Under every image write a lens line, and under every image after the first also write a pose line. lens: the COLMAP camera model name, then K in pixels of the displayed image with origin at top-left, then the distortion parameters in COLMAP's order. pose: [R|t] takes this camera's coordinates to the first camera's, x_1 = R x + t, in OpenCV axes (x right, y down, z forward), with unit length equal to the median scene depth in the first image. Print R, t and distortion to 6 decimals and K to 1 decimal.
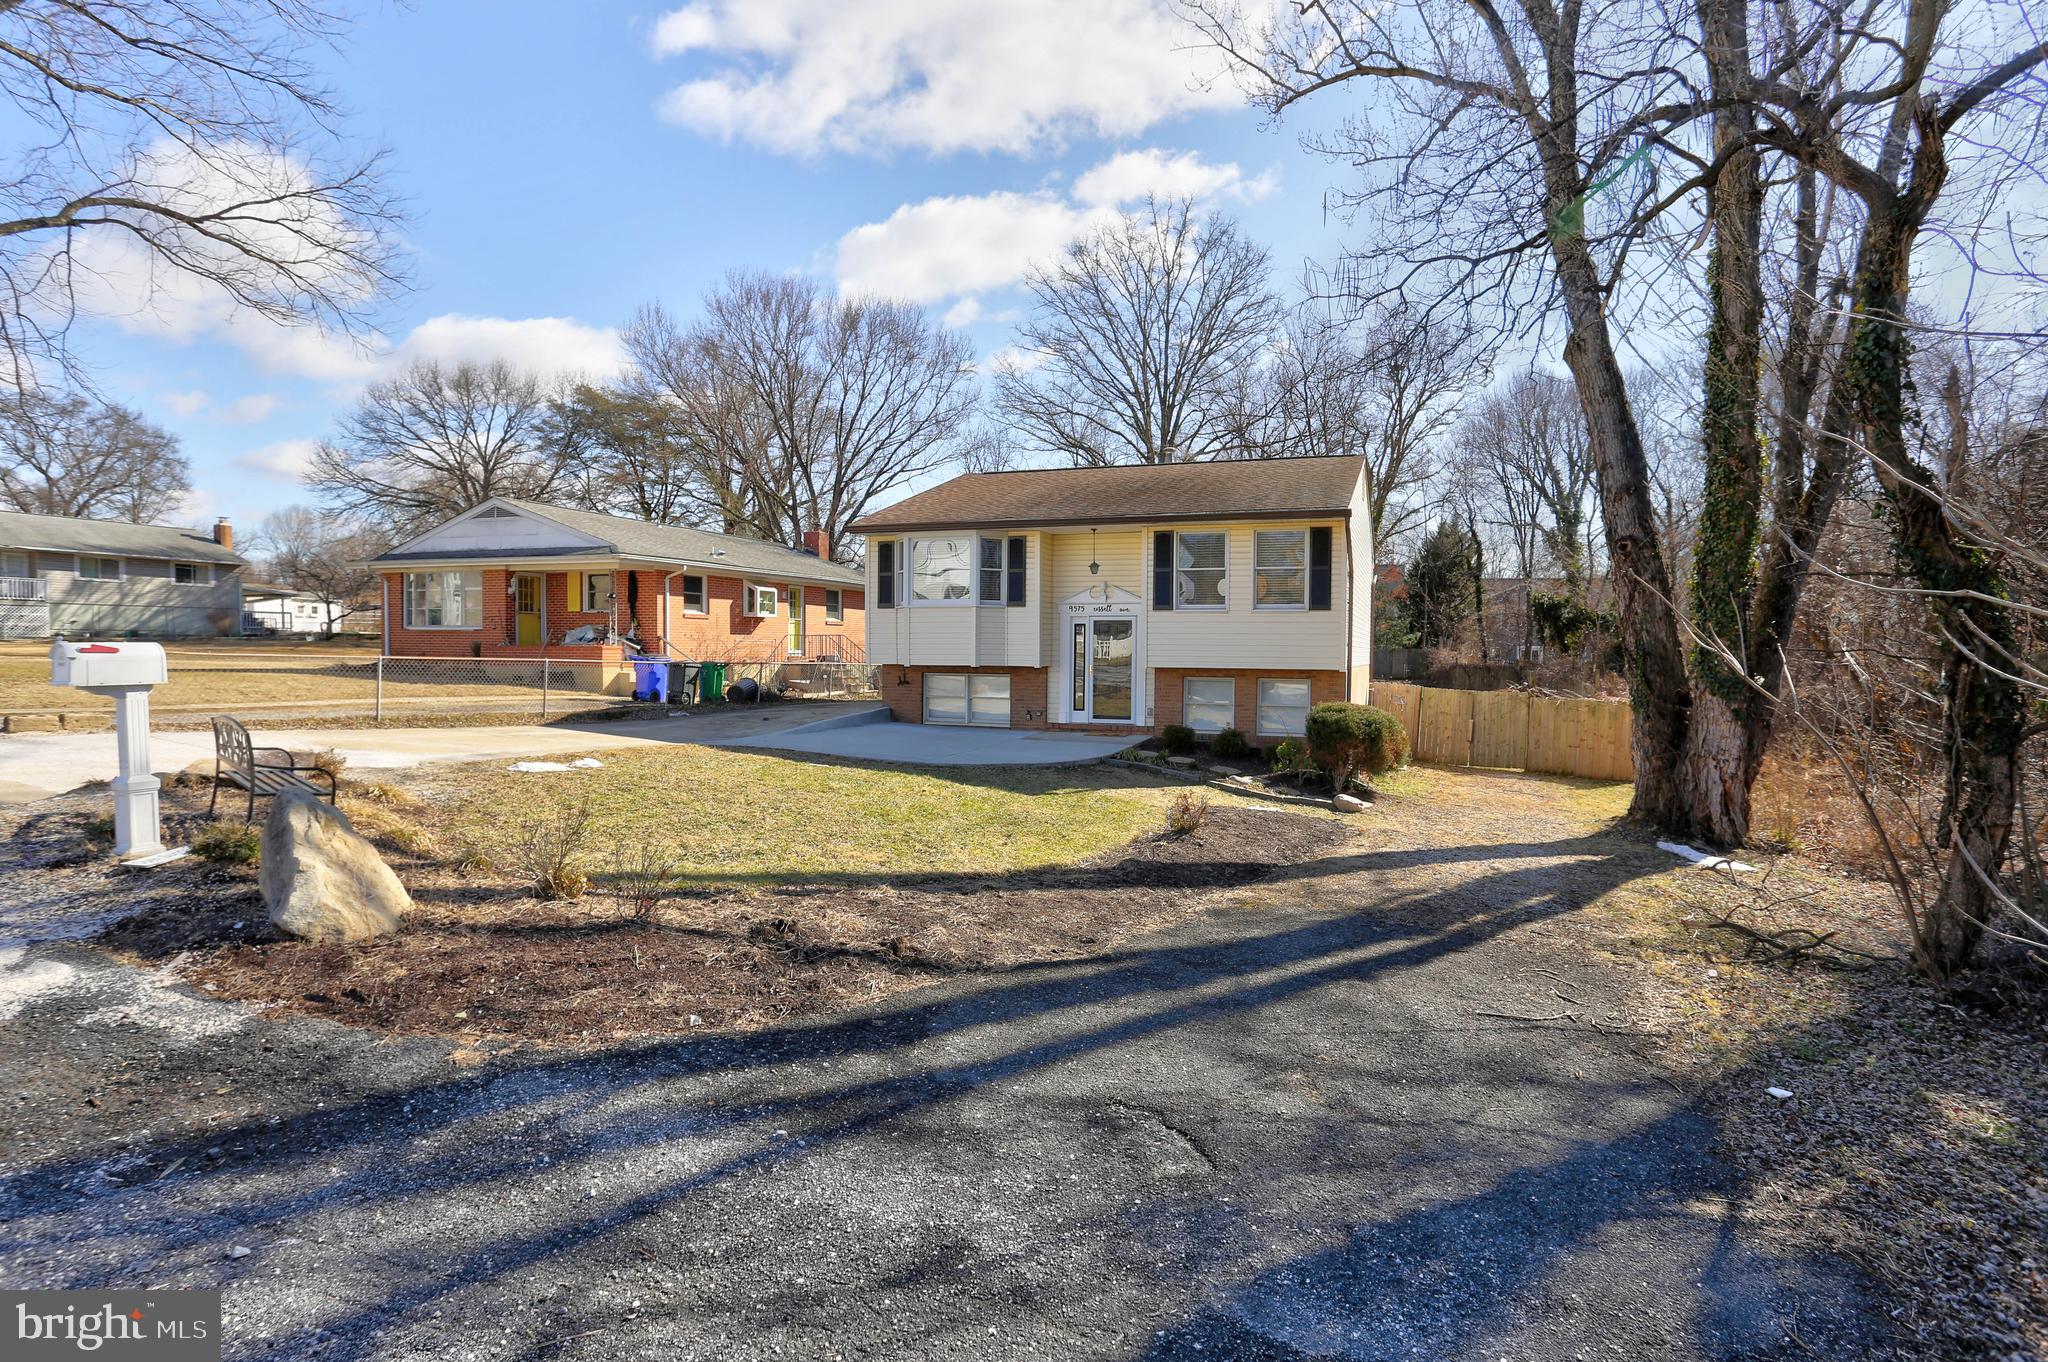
lens RADIAL K [[985.7, 0, 946.1], [0, 985.7, 674.4], [0, 0, 1]] dist [-0.000769, 0.000088]
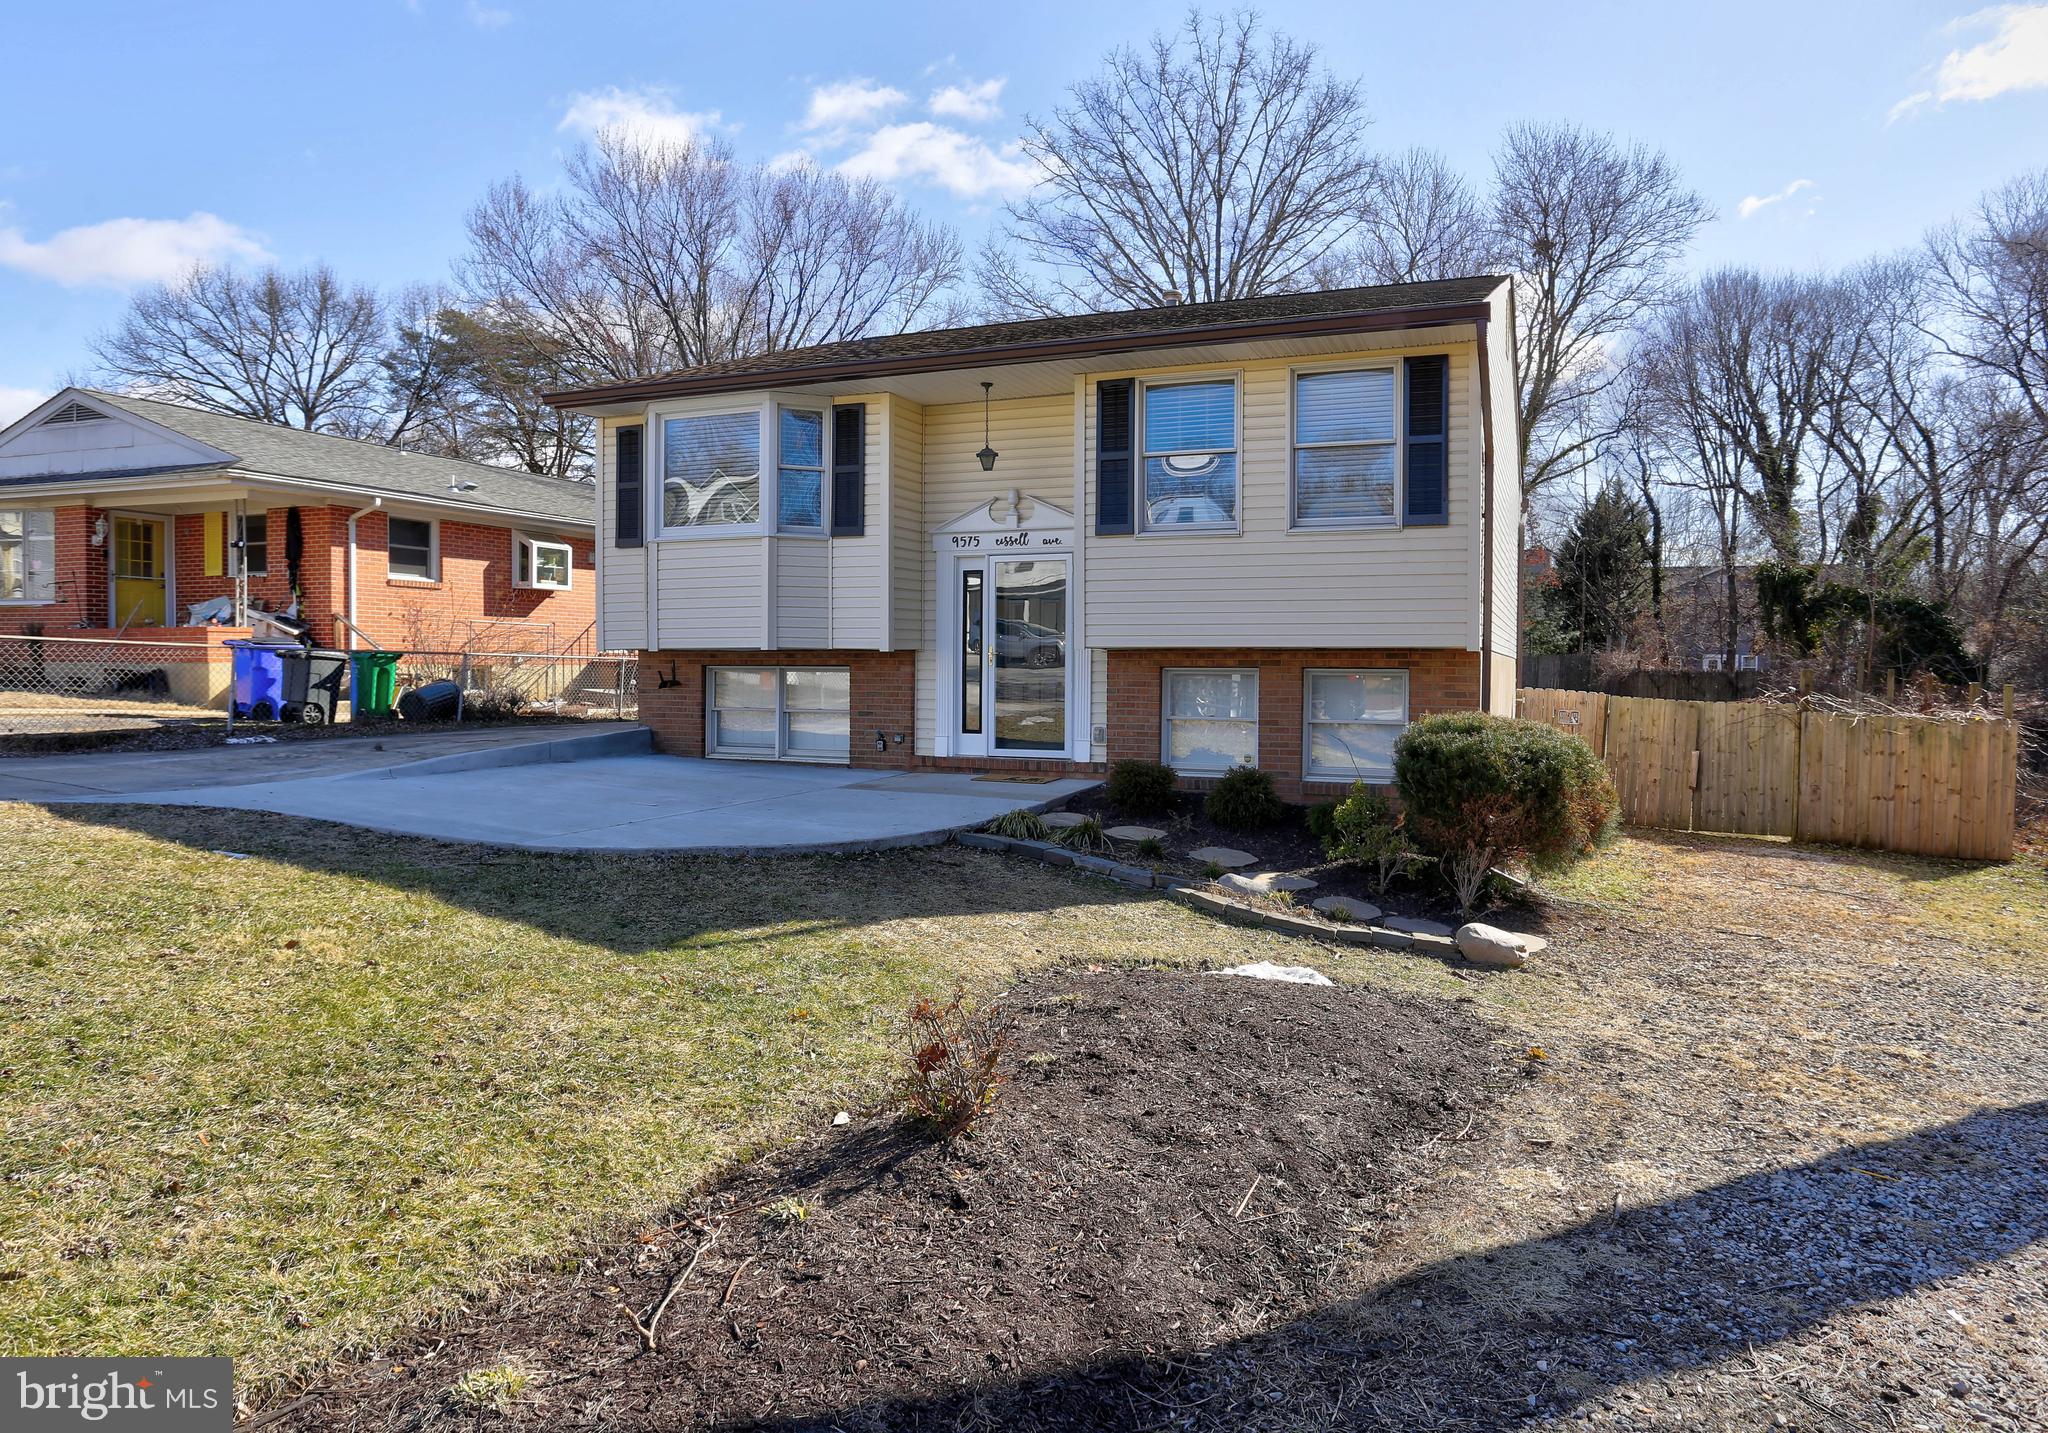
lens RADIAL K [[1270.6, 0, 921.8], [0, 1270.6, 679.9], [0, 0, 1]] dist [0.014319, -0.004279]
pose [[0.999742, -0.001525, -0.022658, 0.087096], [0.001271, 0.999936, -0.011202, 0.010978], [0.022673, 0.011171, 0.999681, 0.220285]]
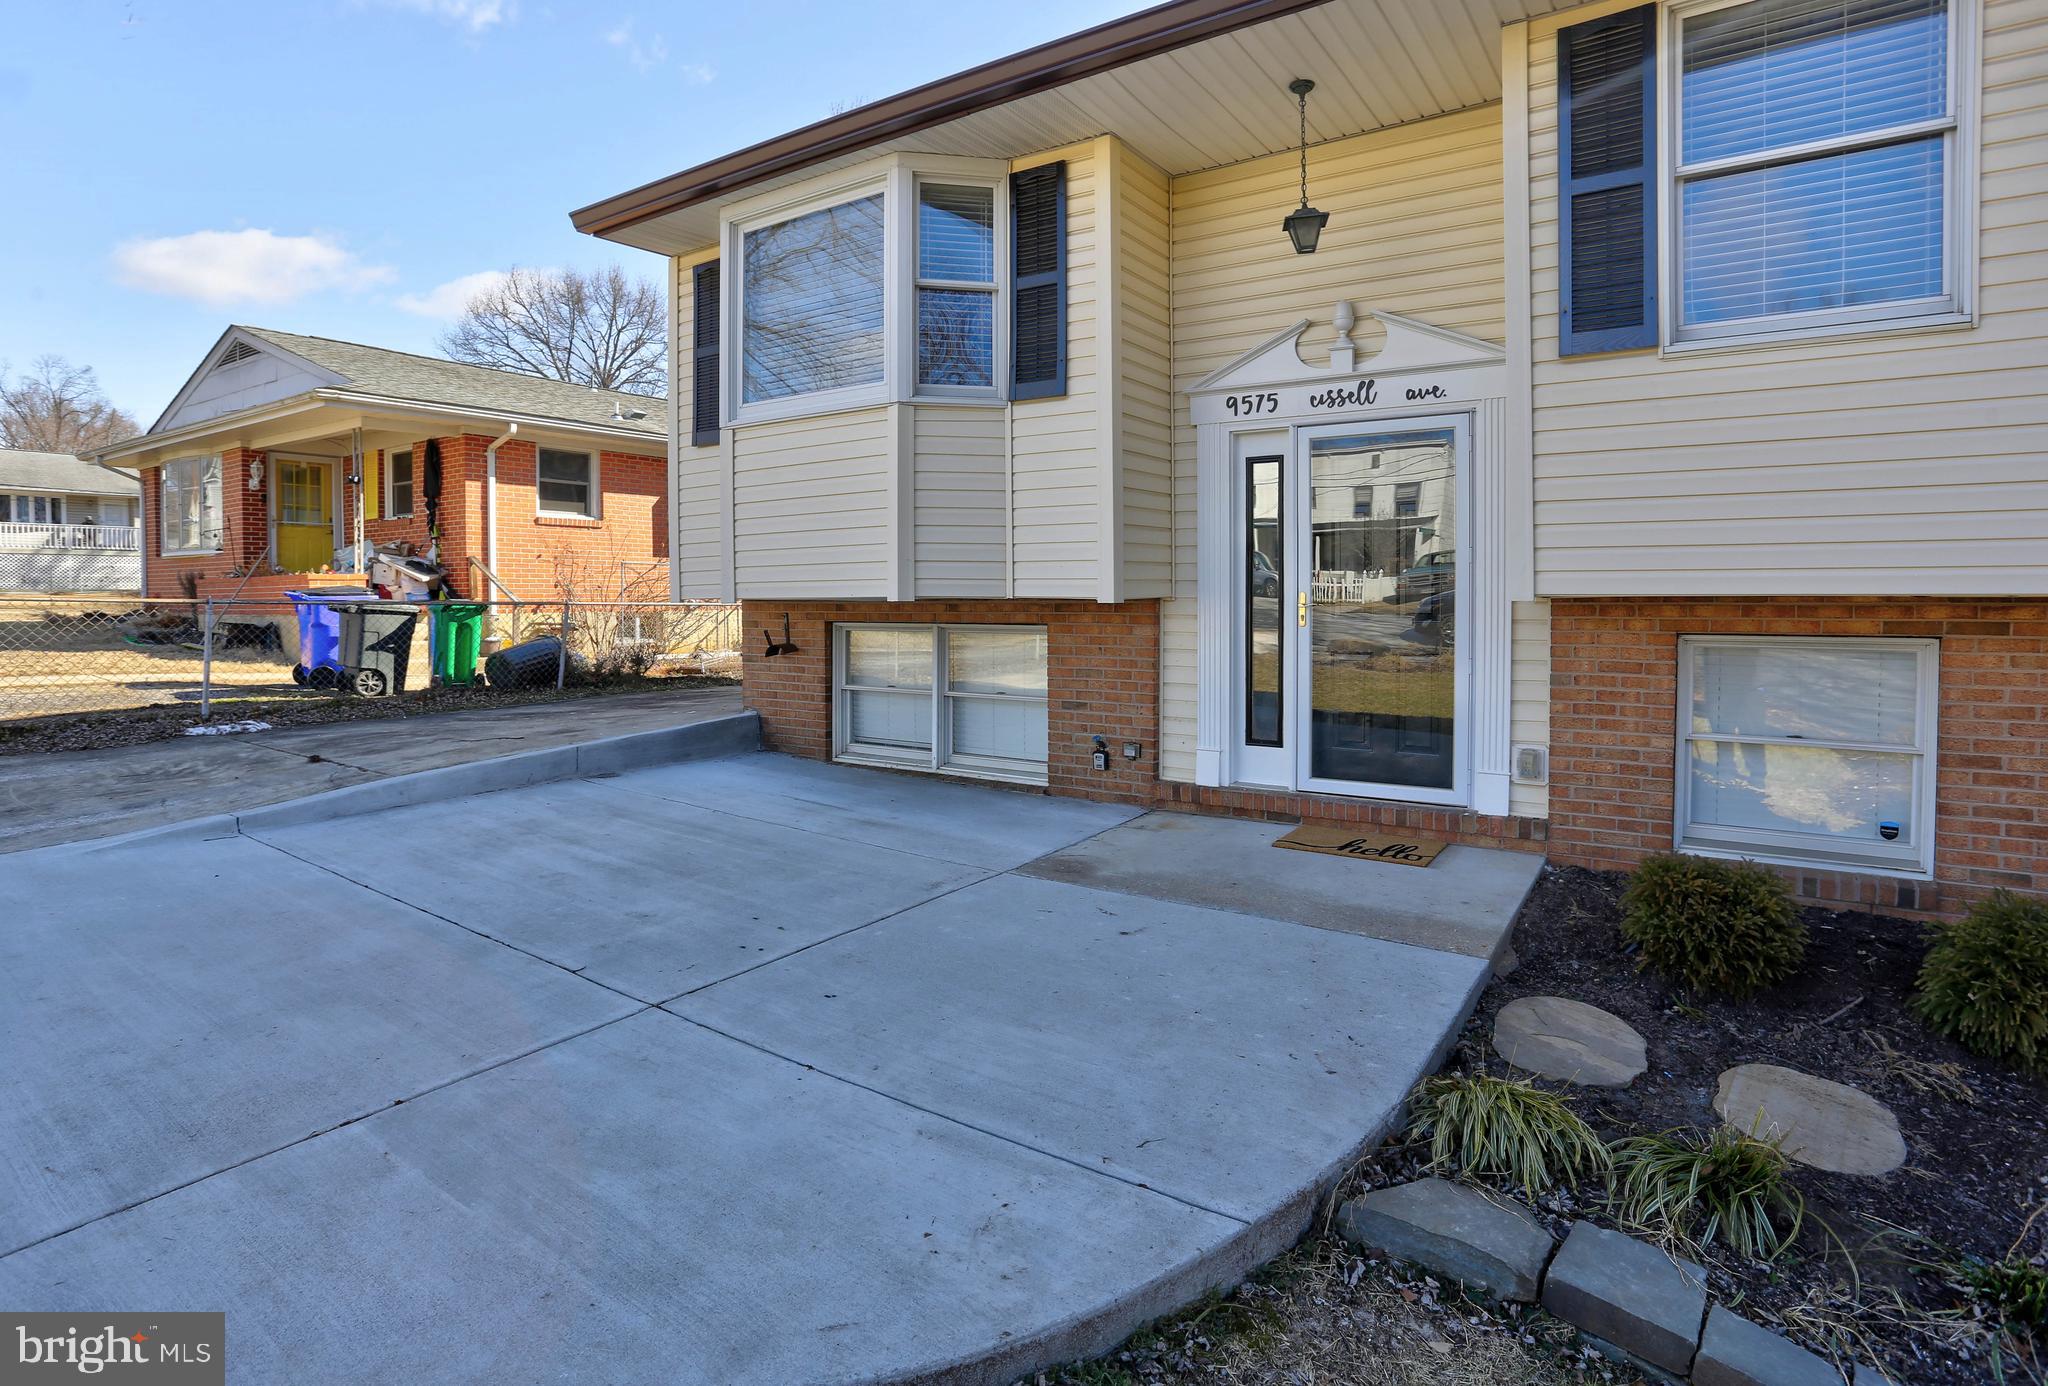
lens RADIAL K [[1116.3, 0, 912.0], [0, 1116.3, 615.4], [0, 0, 1]] dist [-0.055497, 0.017093]
pose [[0.976081, -0.006966, -0.217295, 0.073496], [0.005175, 0.999948, -0.008811, -0.000485], [0.217345, 0.007476, 0.976066, 0.456783]]
